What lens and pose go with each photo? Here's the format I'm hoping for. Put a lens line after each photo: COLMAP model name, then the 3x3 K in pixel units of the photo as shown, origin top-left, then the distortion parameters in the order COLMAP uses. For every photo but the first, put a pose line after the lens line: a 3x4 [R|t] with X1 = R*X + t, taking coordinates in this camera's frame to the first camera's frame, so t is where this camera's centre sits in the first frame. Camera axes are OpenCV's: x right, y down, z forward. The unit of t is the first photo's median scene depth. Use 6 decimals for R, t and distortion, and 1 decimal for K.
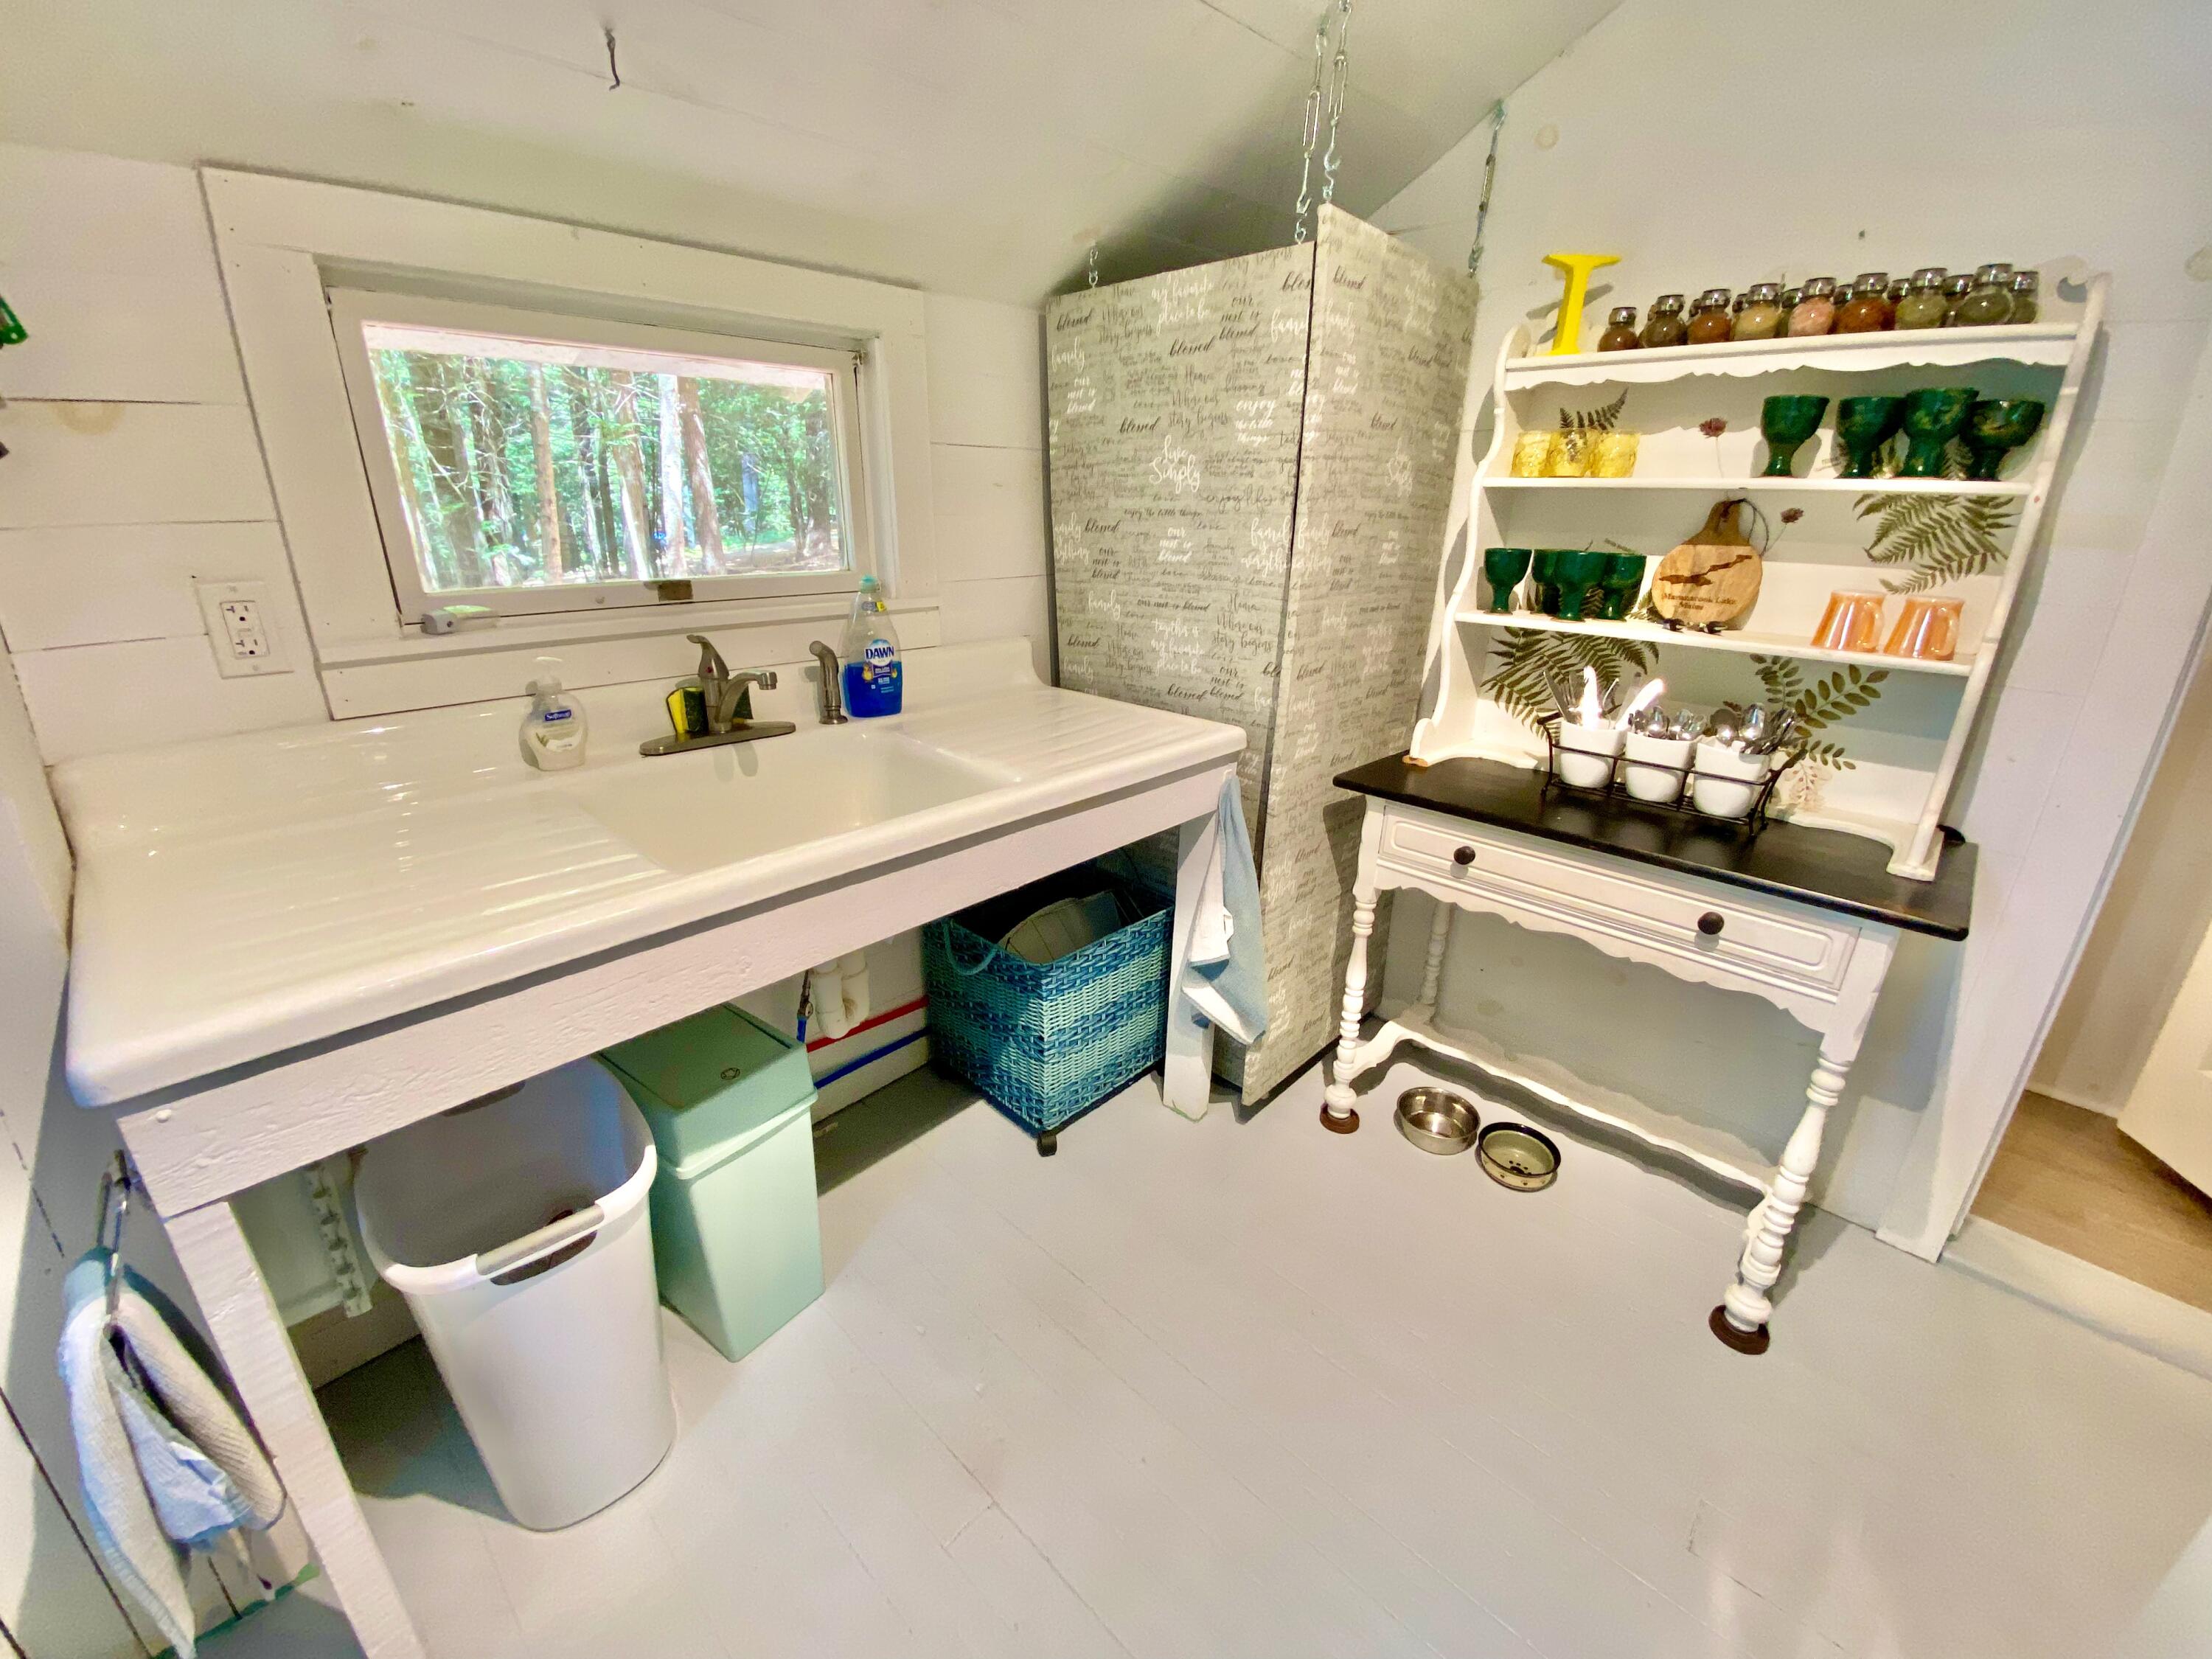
lens RADIAL K [[924.6, 0, 1114.9], [0, 924.6, 834.3], [0, 0, 1]] dist [0.022977, -0.023729]
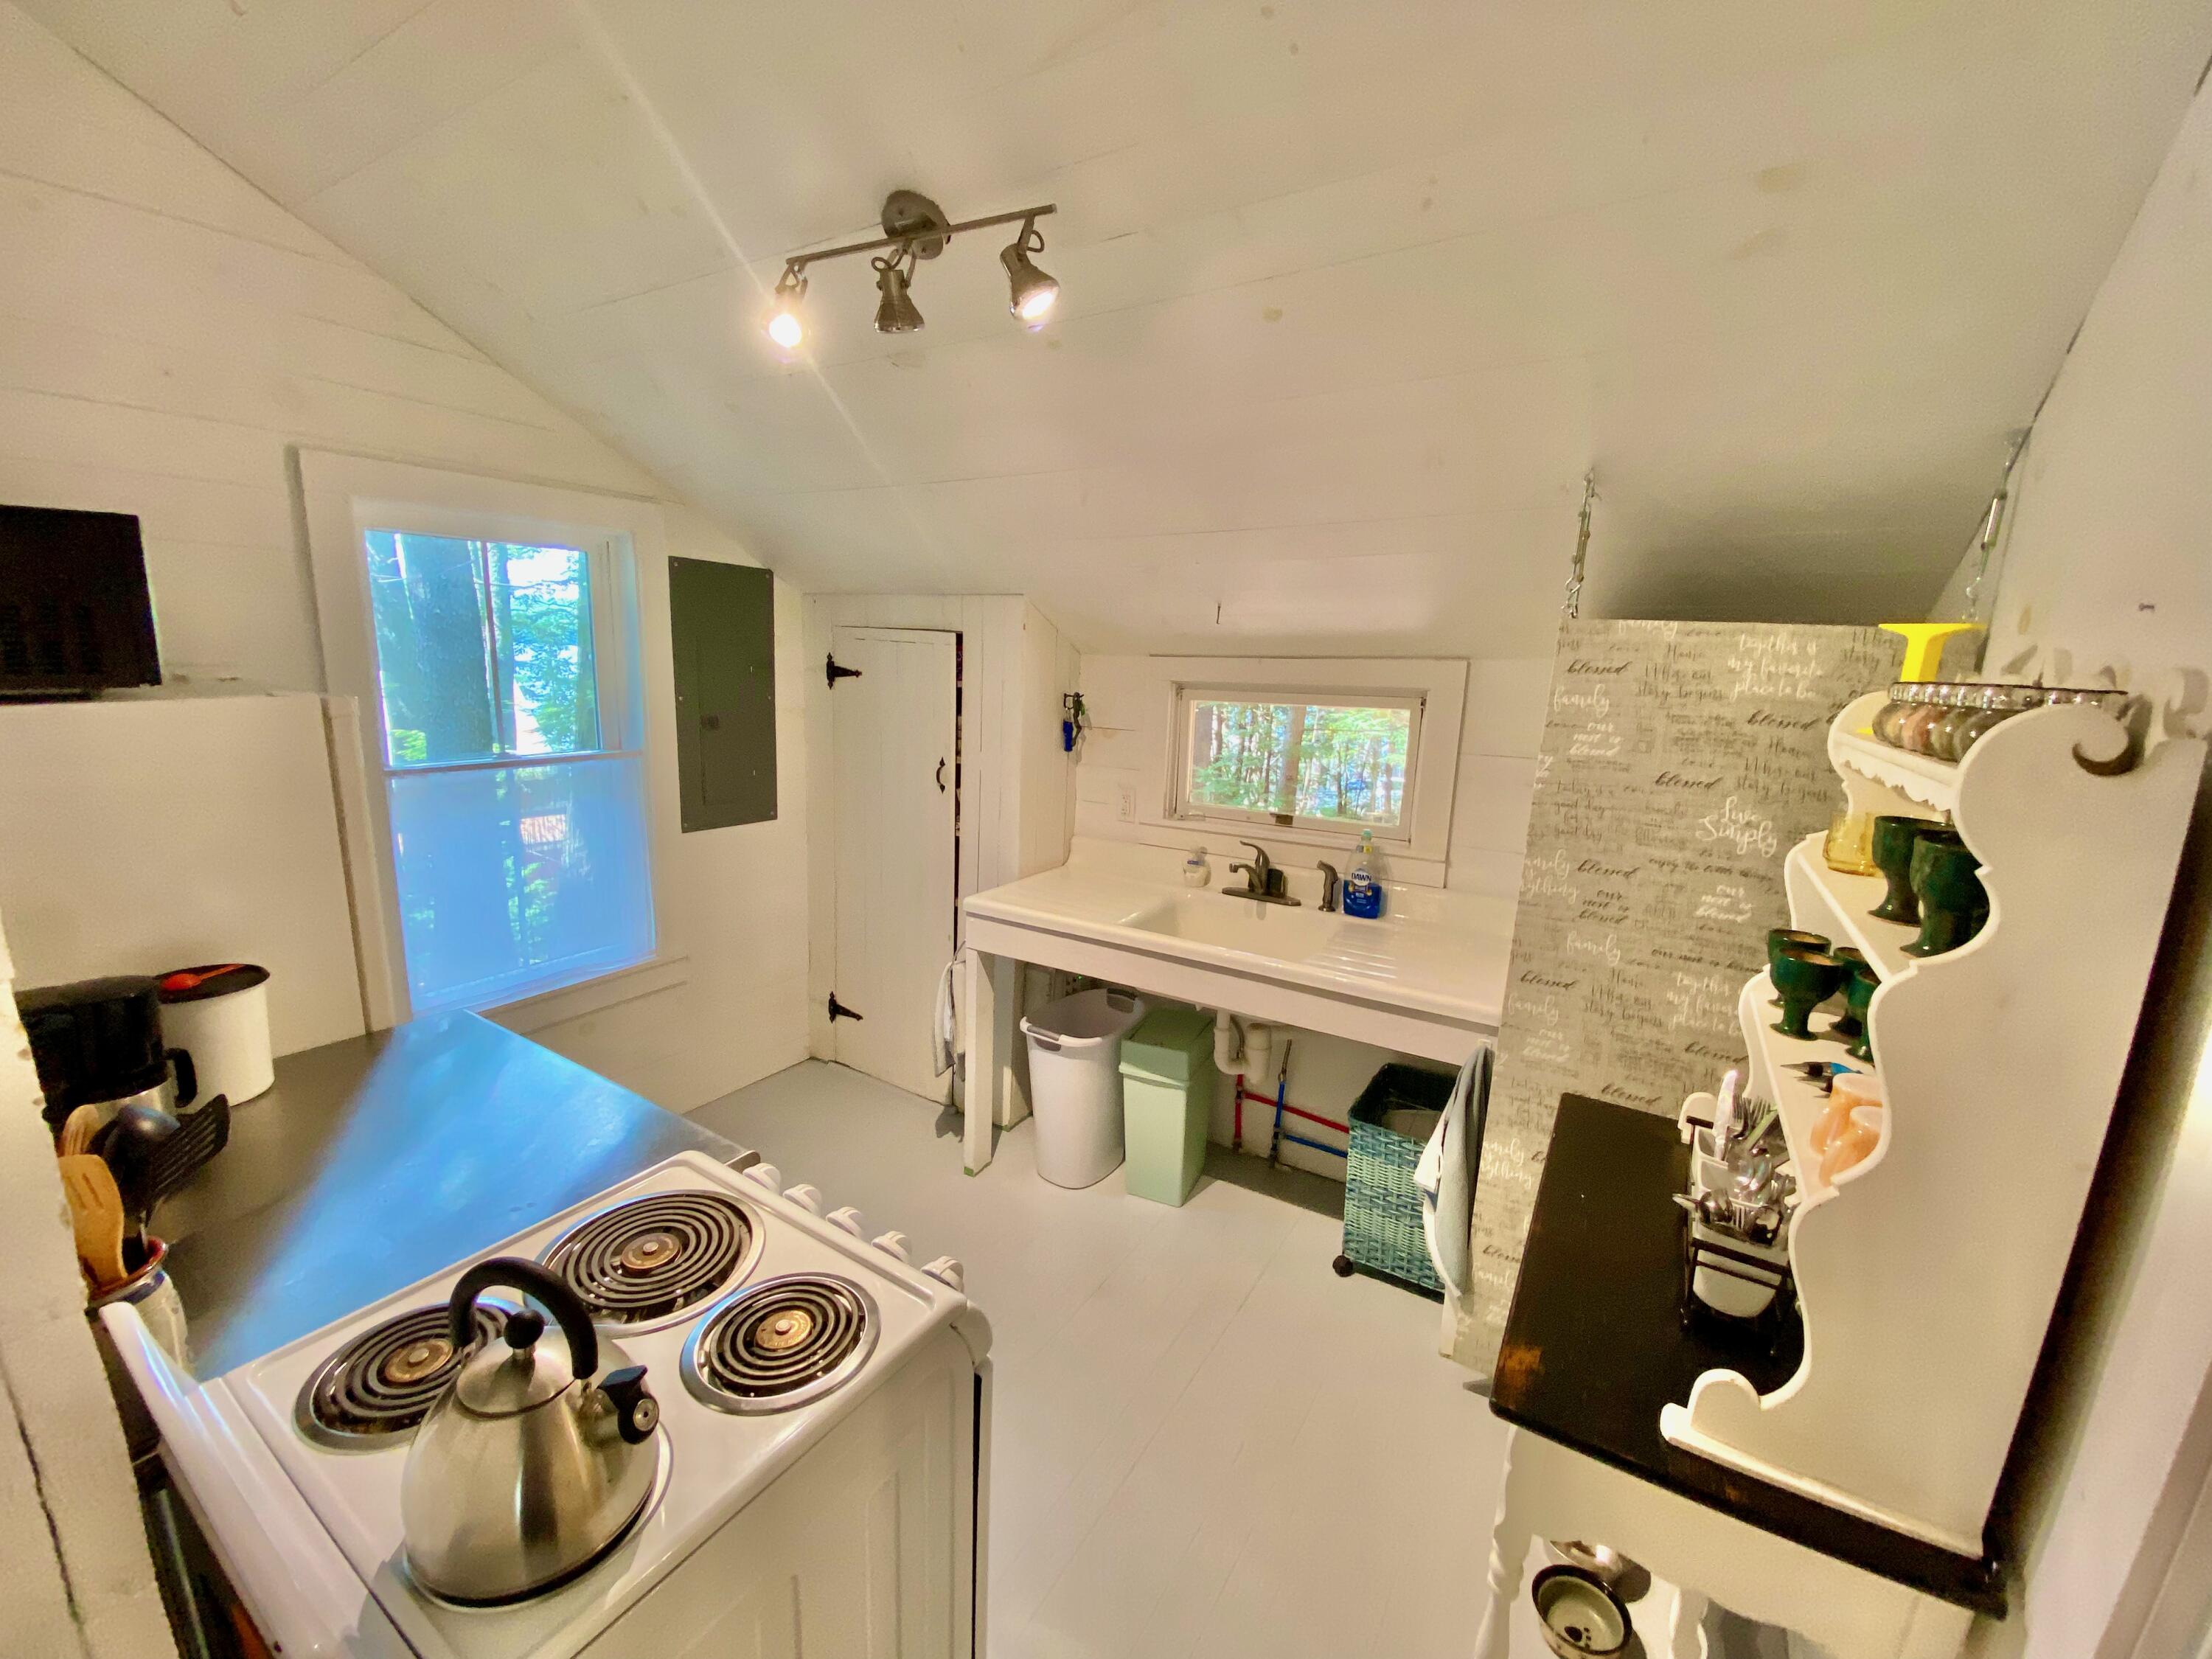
lens RADIAL K [[924.6, 0, 1114.9], [0, 924.6, 834.3], [0, 0, 1]] dist [0.022977, -0.023729]
pose [[0.204704, 0.175156, -0.963025, 1.229162], [-0.366703, 0.925930, 0.090461, -0.267728], [0.907538, 0.334626, 0.253772, 0.204410]]
